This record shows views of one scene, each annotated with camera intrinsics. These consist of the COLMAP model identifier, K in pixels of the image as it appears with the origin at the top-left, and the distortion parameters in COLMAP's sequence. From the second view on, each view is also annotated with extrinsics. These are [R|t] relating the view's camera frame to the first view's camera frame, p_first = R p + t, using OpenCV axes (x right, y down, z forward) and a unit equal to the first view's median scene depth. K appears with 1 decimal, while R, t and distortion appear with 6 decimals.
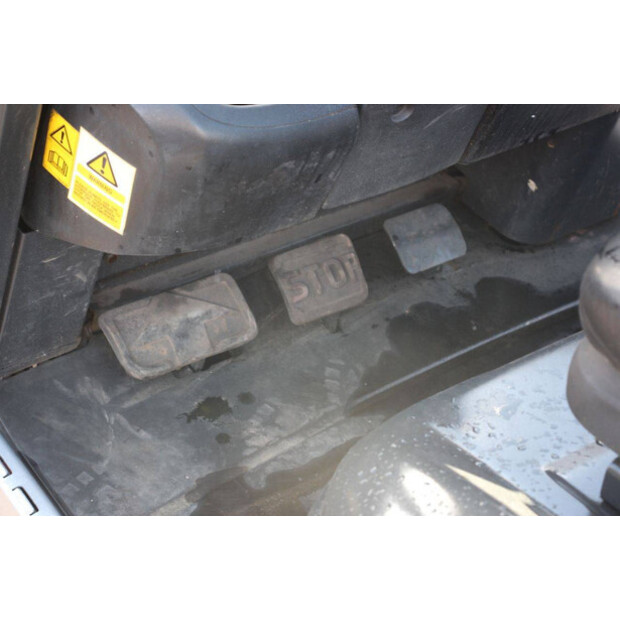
lens RADIAL K [[1453.1, 0, 310.0], [0, 1453.1, 310.0], [0, 0, 1]] dist [0.367382, 0.431584]
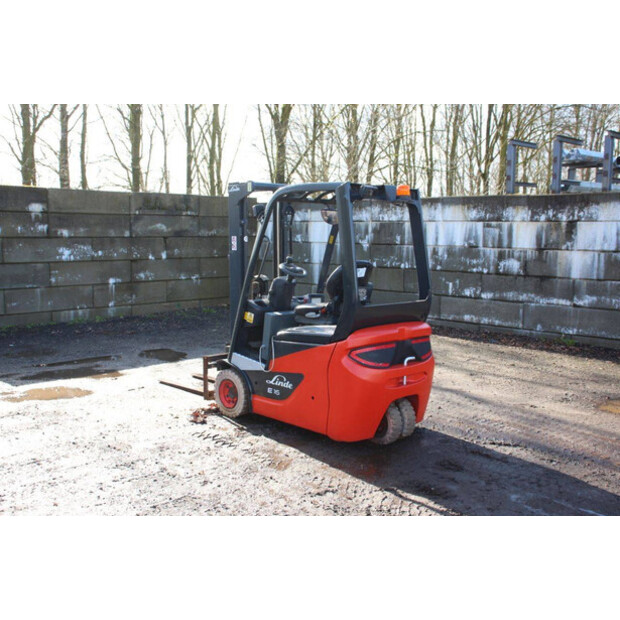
lens RADIAL K [[686.7, 0, 310.0], [0, 686.7, 310.0], [0, 0, 1]] dist [-0.042269, 0.012603]
pose [[0.989623, -0.094077, 0.108605, -0.204580], [0.135135, 0.866247, -0.480994, 1.847835], [-0.048829, 0.490679, 0.869971, -2.660666]]
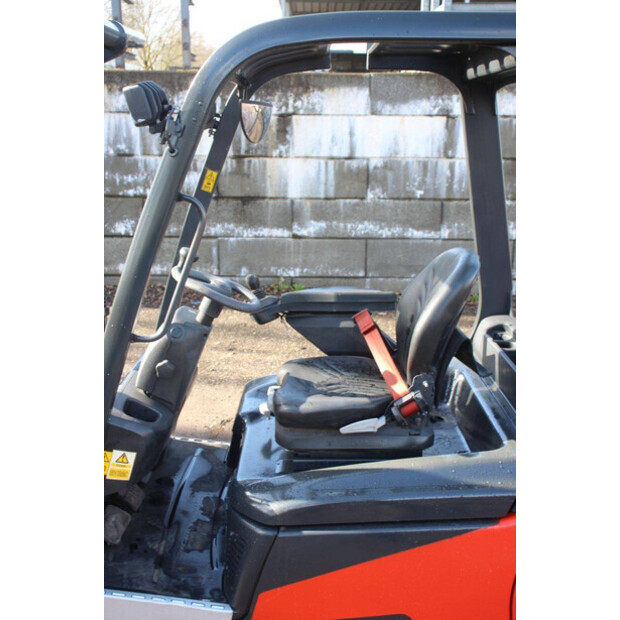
lens RADIAL K [[750.3, 0, 310.0], [0, 750.3, 310.0], [0, 0, 1]] dist [0.003728, 0.040405]
pose [[0.628216, -0.272348, 0.728815, -0.797271], [0.497133, 0.861084, -0.106738, -0.001463], [-0.598501, 0.429372, 0.676340, -0.374705]]
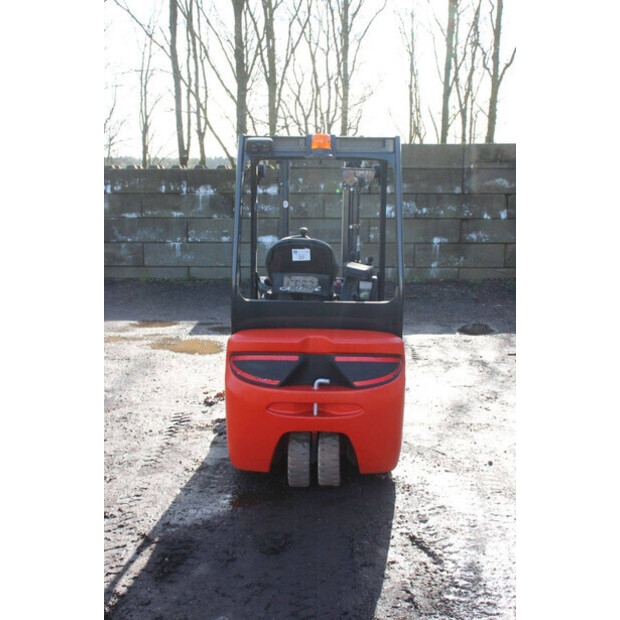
lens RADIAL K [[686.0, 0, 310.0], [0, 686.0, 310.0], [0, 0, 1]] dist [-0.108174, 0.291652]
pose [[0.763667, 0.030903, -0.644871, 2.266036], [-0.320648, 0.885106, -0.337301, 1.050617], [0.560355, 0.464362, 0.685835, -1.327320]]
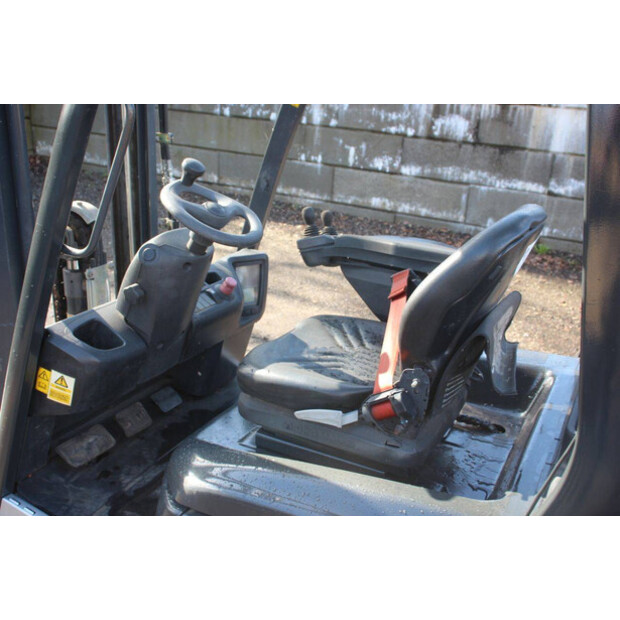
lens RADIAL K [[686.0, 0, 310.0], [0, 686.0, 310.0], [0, 0, 1]] dist [-0.108174, 0.291652]
pose [[0.910967, -0.172722, 0.374575, -0.140993], [0.259311, 0.946022, -0.194421, 0.123976], [-0.320775, 0.274243, 0.906584, -0.312376]]
